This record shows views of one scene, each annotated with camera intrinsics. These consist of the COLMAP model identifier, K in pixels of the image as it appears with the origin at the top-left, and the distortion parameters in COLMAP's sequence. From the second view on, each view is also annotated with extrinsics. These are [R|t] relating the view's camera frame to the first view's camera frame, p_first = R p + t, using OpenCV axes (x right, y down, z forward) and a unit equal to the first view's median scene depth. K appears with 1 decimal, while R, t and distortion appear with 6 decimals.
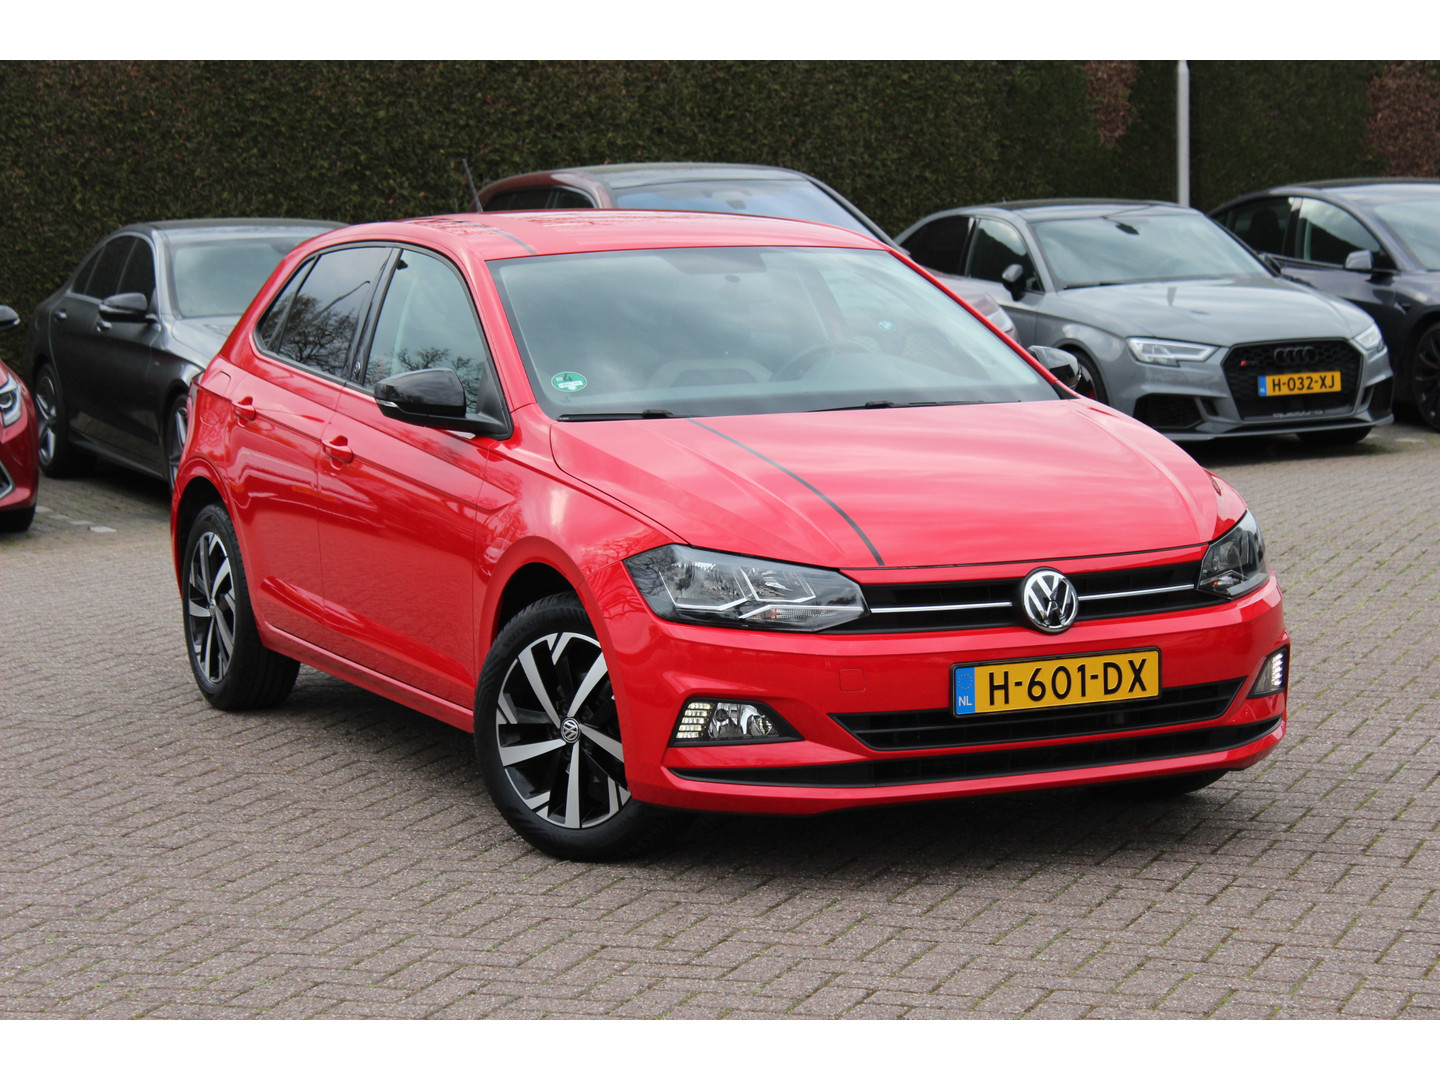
lens RADIAL K [[3508.8, 0, 720.0], [0, 3508.8, 540.0], [0, 0, 1]] dist [0.089465, 0.631009]
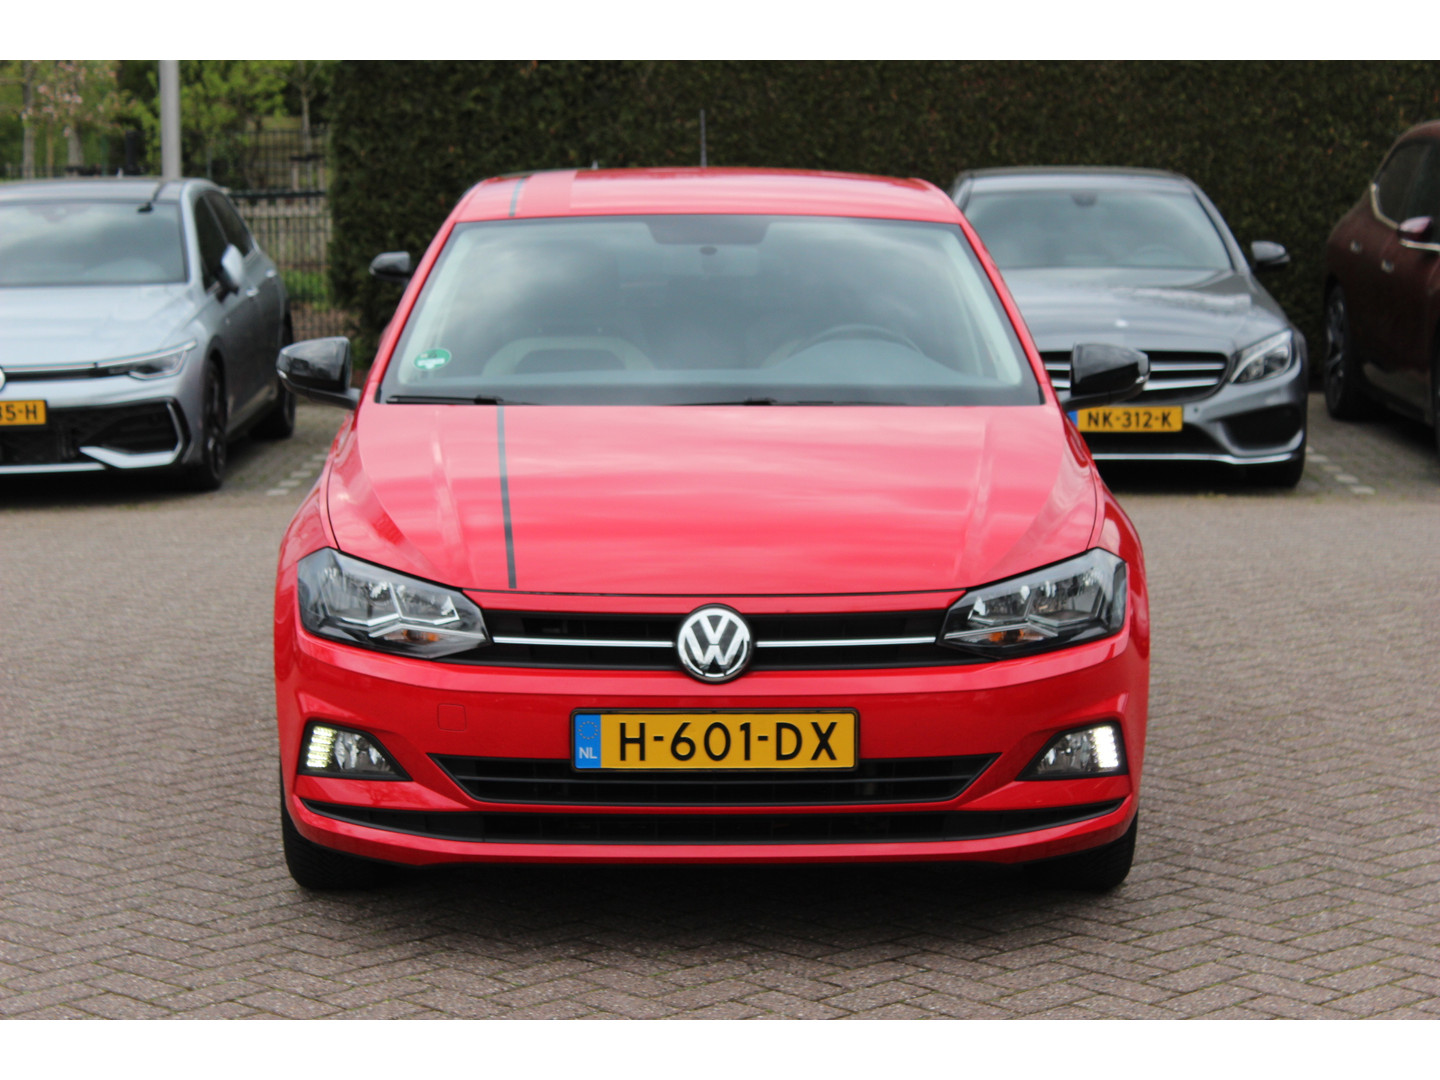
lens RADIAL K [[3508.8, 0, 720.0], [0, 3508.8, 540.0], [0, 0, 1]] dist [0.089465, 0.631009]
pose [[0.909500, 0.067284, -0.410222, 0.438737], [-0.060362, 0.997731, 0.029819, -0.032986], [0.411297, -0.002358, 0.911498, 0.226527]]
